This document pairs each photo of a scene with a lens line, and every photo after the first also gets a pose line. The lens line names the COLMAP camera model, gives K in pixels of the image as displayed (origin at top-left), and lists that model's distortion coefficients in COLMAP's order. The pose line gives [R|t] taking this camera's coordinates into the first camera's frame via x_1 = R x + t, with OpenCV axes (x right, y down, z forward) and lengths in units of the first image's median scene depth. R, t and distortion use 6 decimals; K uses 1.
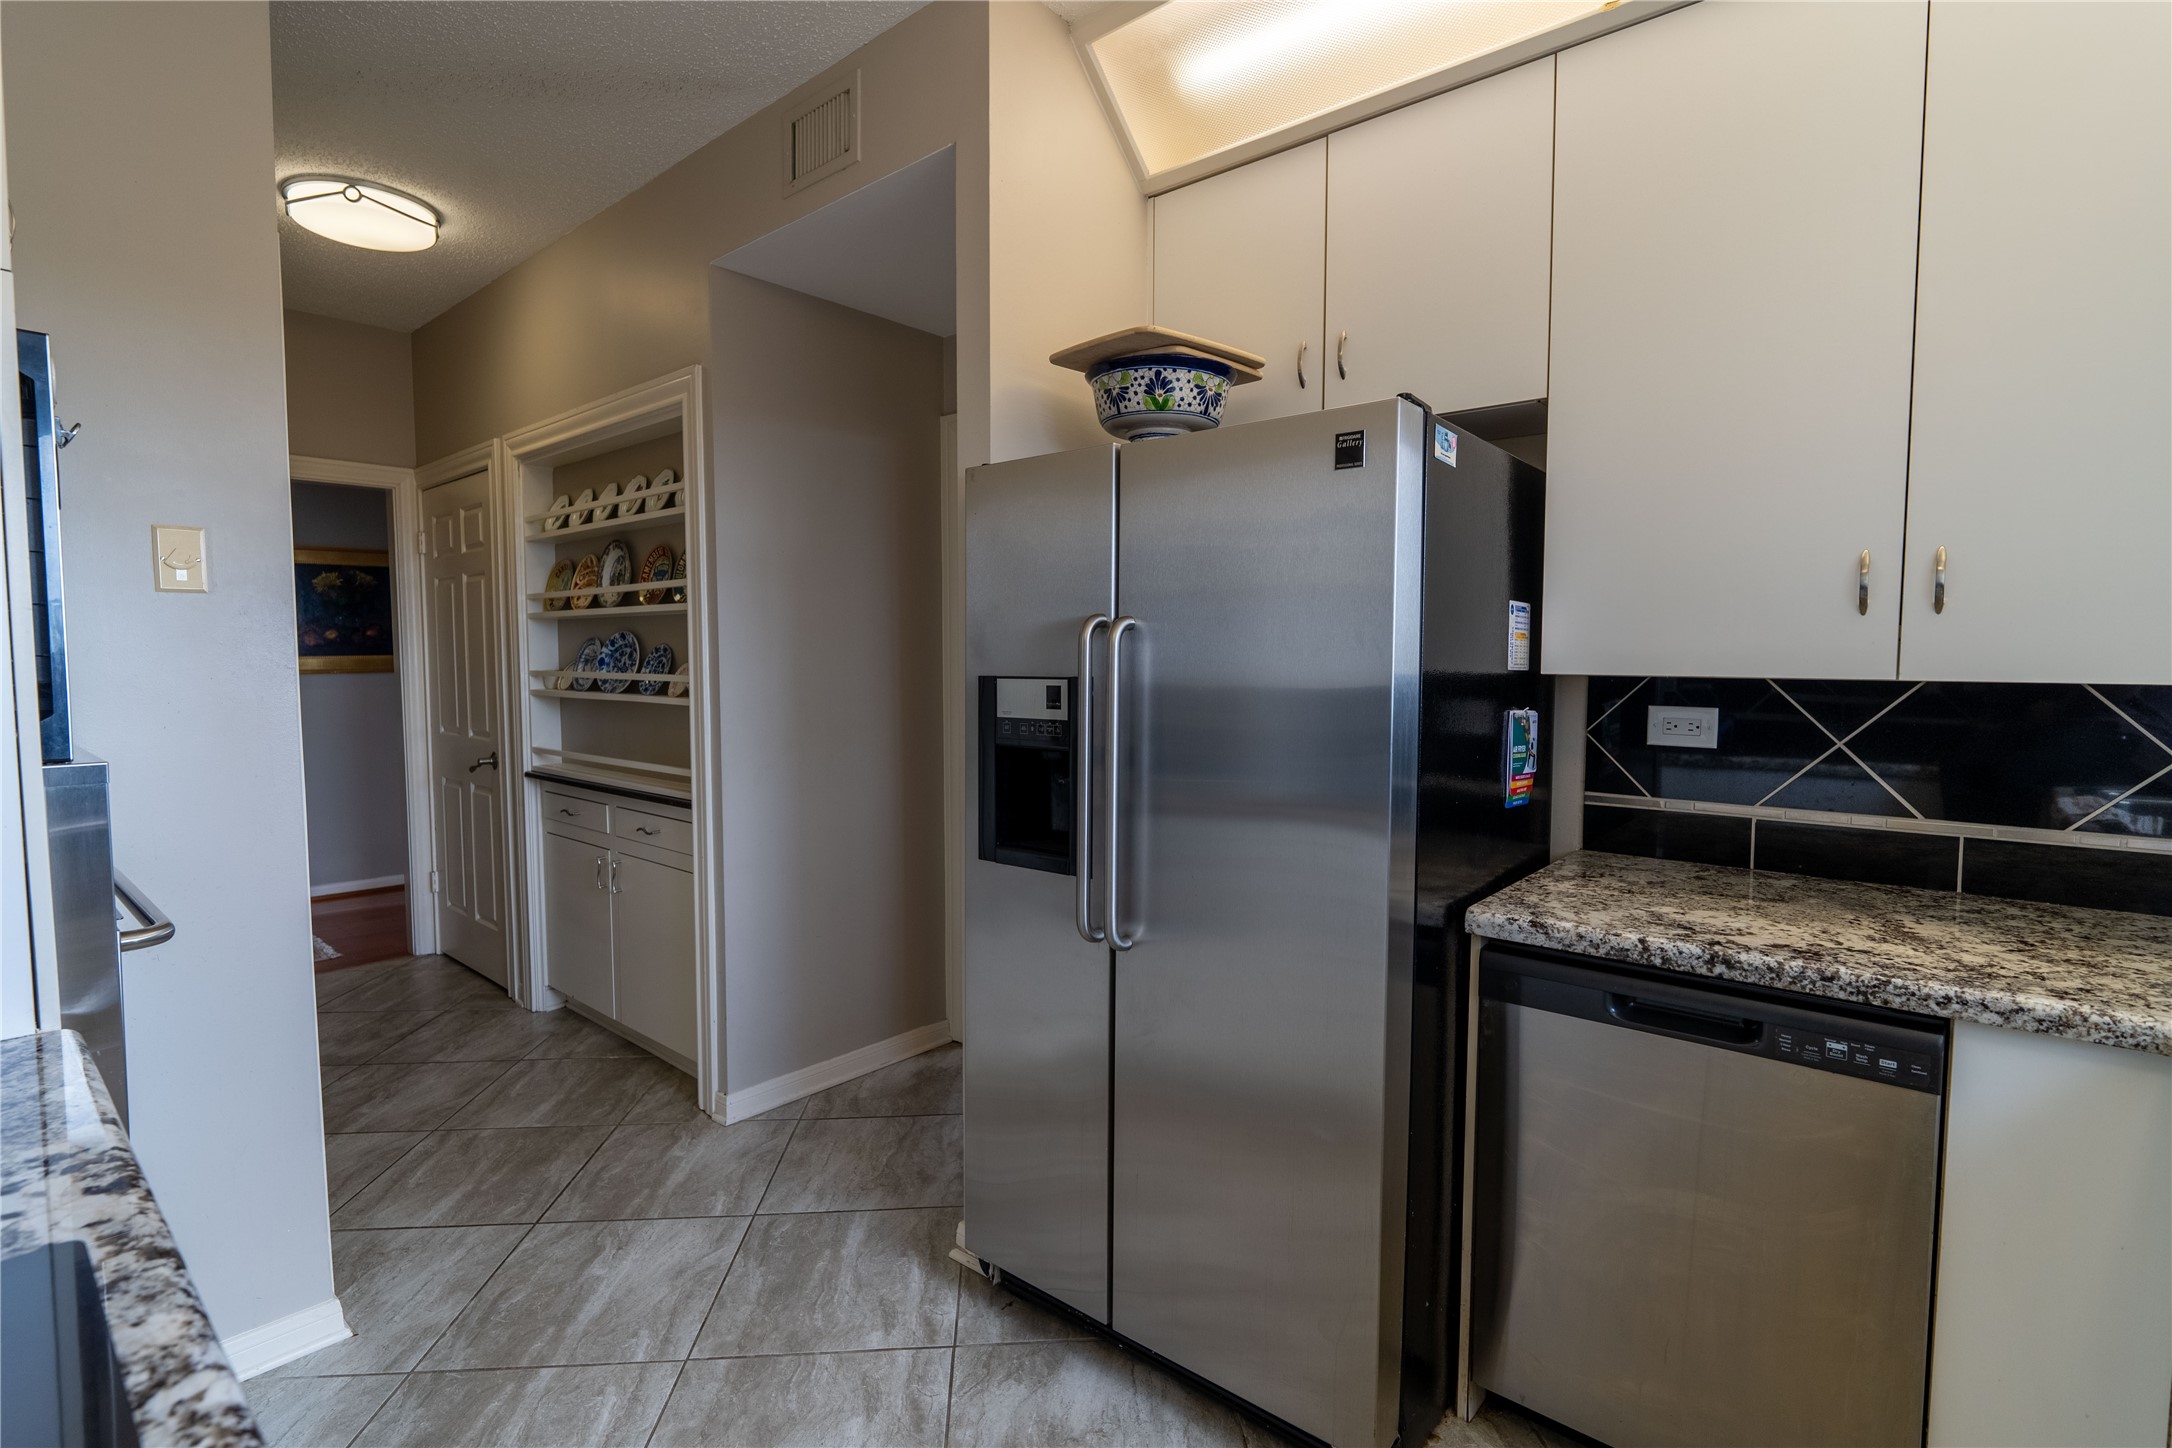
lens RADIAL K [[1011.2, 0, 1093.7], [0, 1011.2, 715.2], [0, 0, 1]] dist [-0.001244, 0.001028]
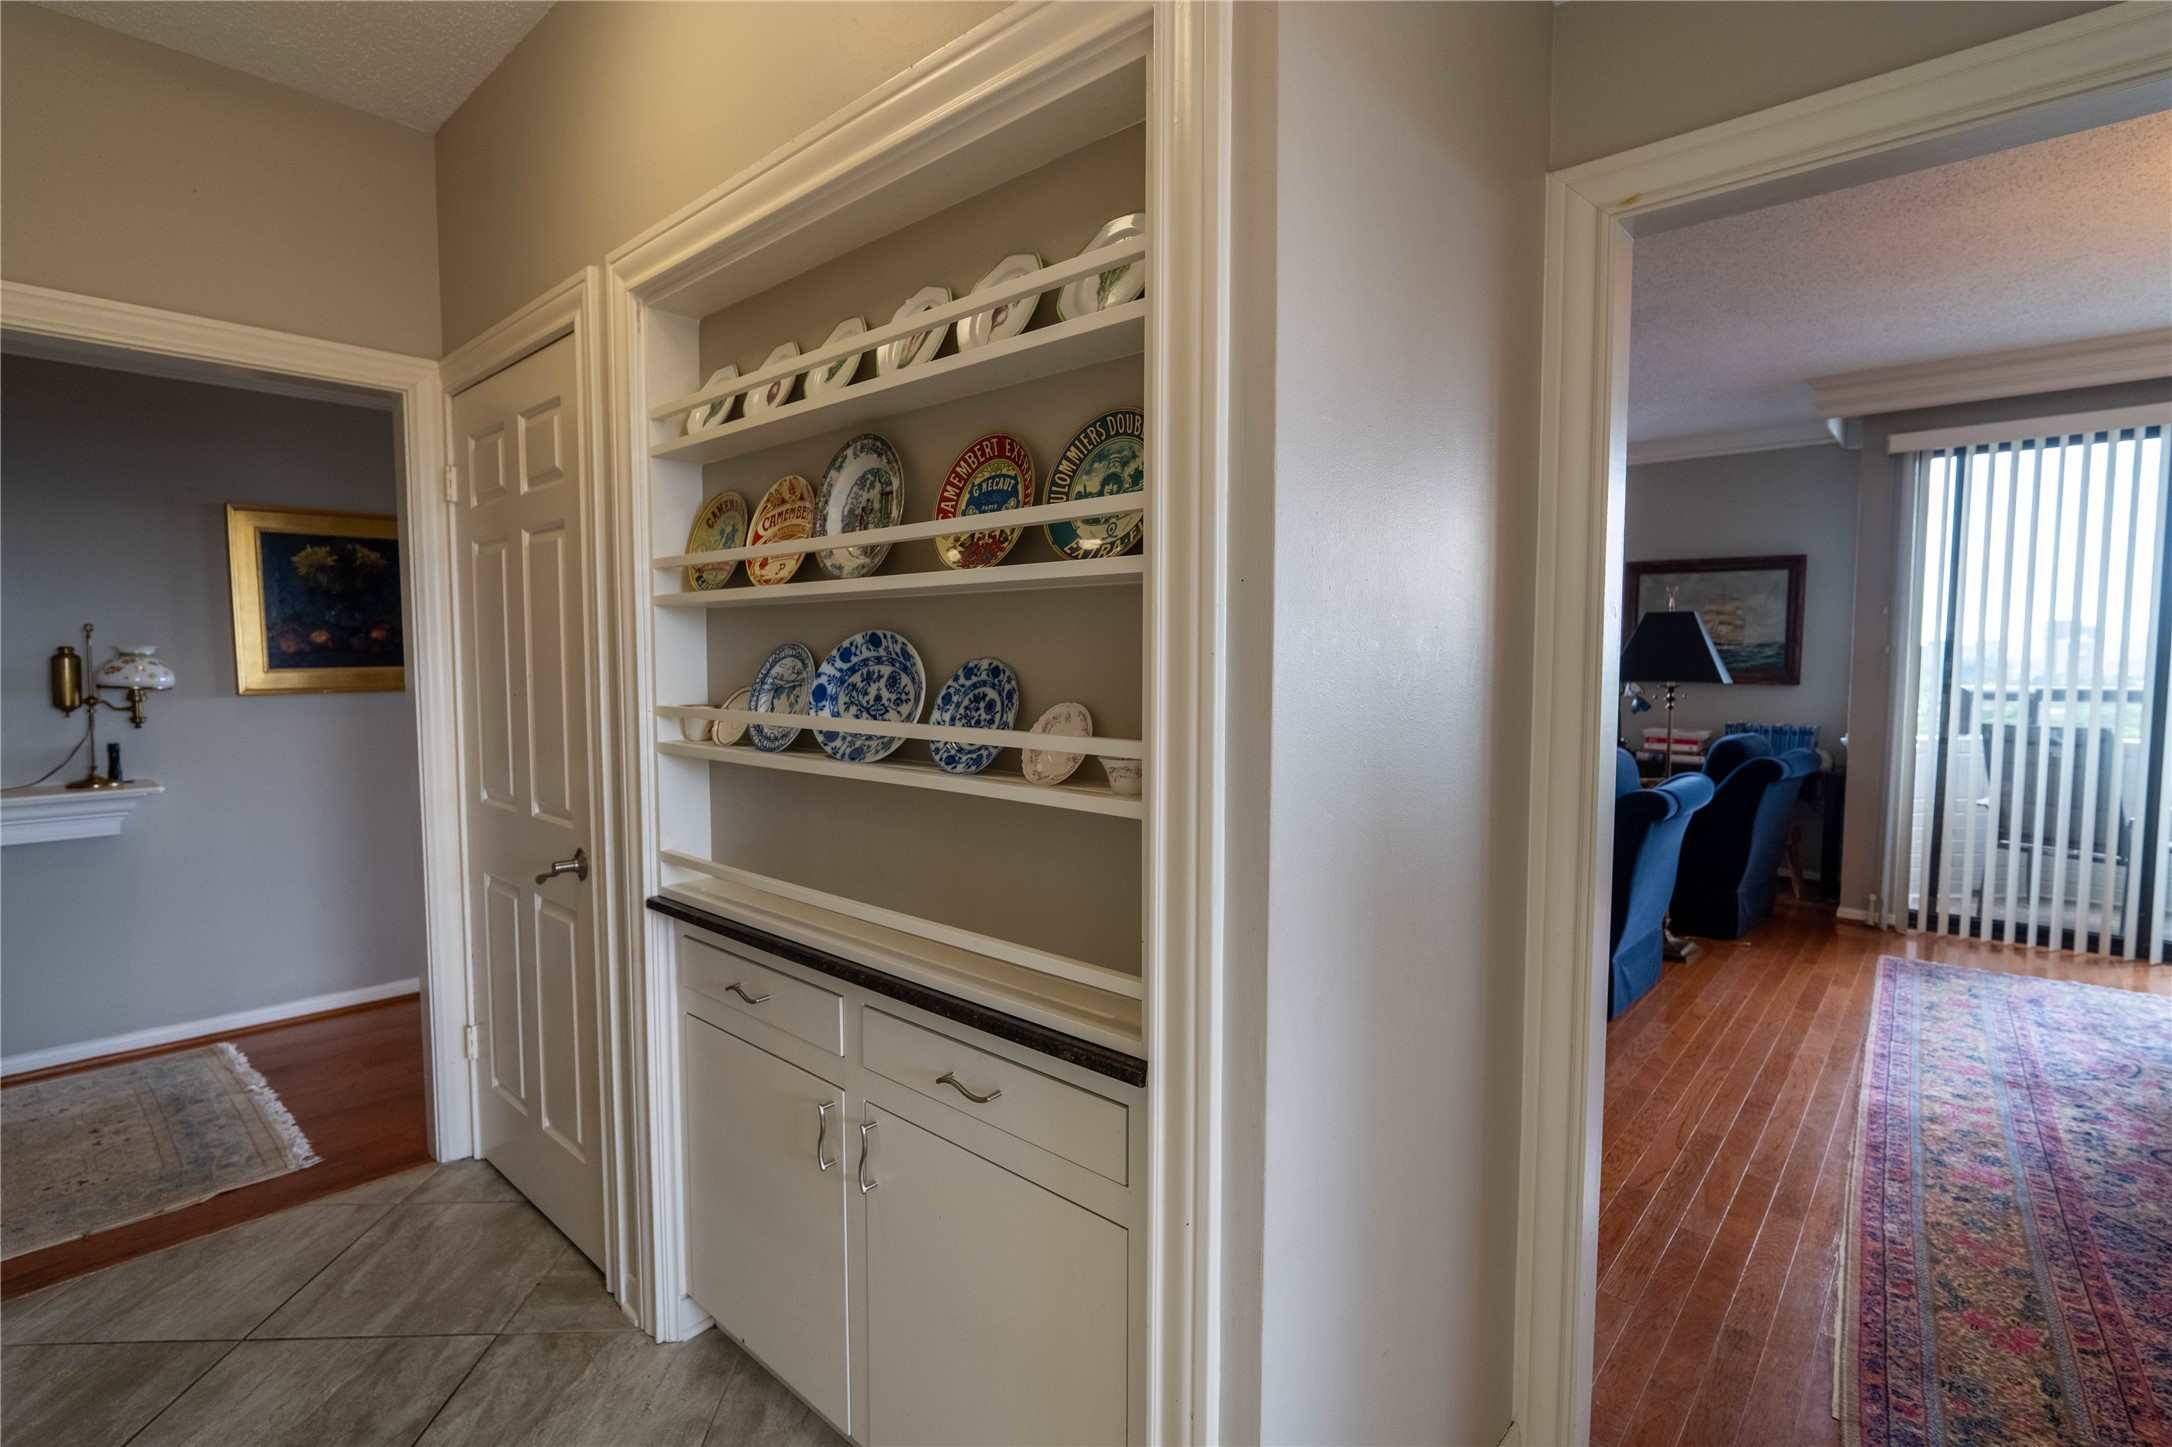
lens RADIAL K [[1011.2, 0, 1075.6], [0, 1011.2, 729.5], [0, 0, 1]] dist [-0.001244, 0.001028]
pose [[0.999593, 0.005838, -0.027908, -0.326868], [-0.005601, 0.999948, 0.008564, -0.037483], [0.027957, -0.008405, 0.999574, 0.484200]]
